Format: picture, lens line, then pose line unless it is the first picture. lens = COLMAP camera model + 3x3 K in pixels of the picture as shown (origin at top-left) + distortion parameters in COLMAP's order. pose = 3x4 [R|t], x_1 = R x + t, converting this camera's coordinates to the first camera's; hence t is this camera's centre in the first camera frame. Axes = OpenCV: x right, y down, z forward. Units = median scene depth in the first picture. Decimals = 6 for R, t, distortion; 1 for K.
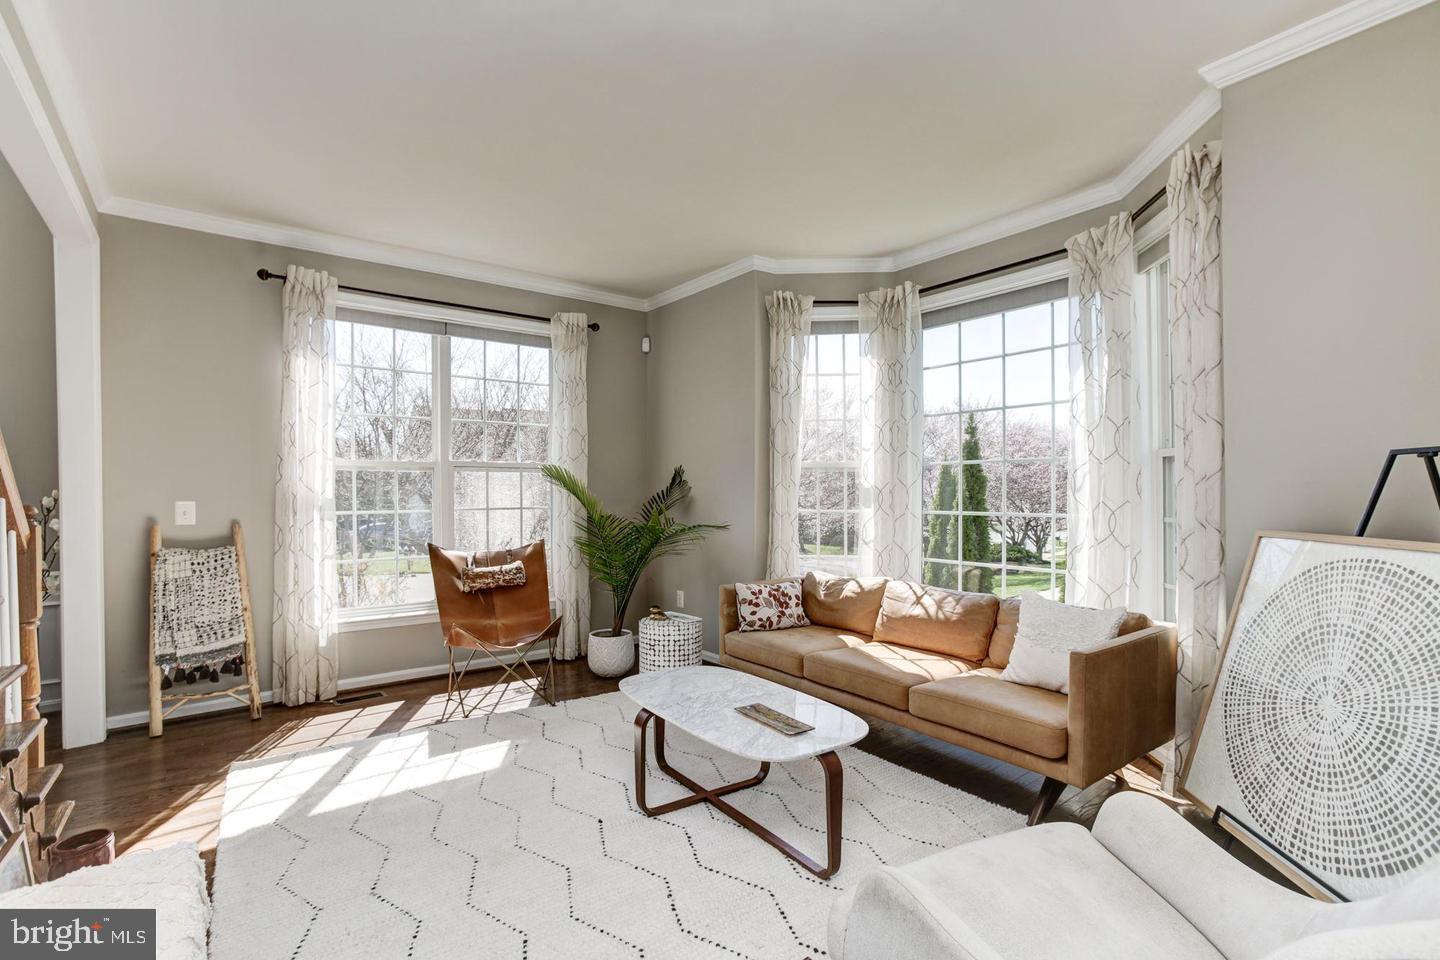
lens RADIAL K [[649.3, 0, 708.1], [0, 649.3, 499.1], [0, 0, 1]] dist [-0.048848, 0.023887]
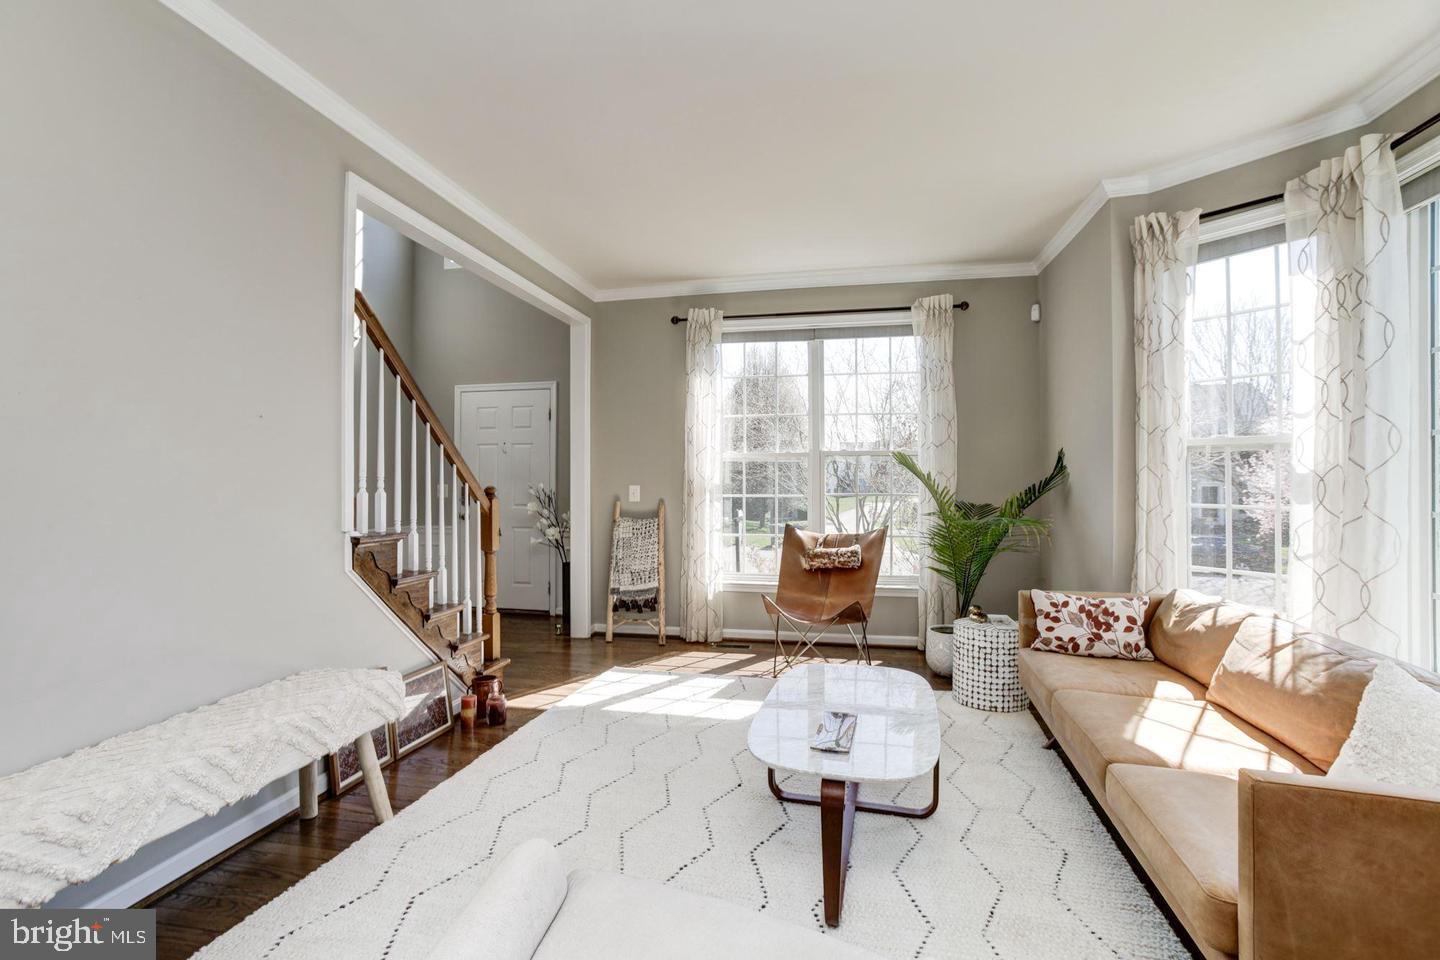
lens RADIAL K [[649.3, 0, 744.6], [0, 649.3, 477.2], [0, 0, 1]] dist [-0.048848, 0.023887]
pose [[0.667033, -0.001909, -0.745025, 0.390224], [-0.008935, 0.999904, -0.010562, -0.001998], [0.744974, 0.013702, 0.666953, 0.169250]]
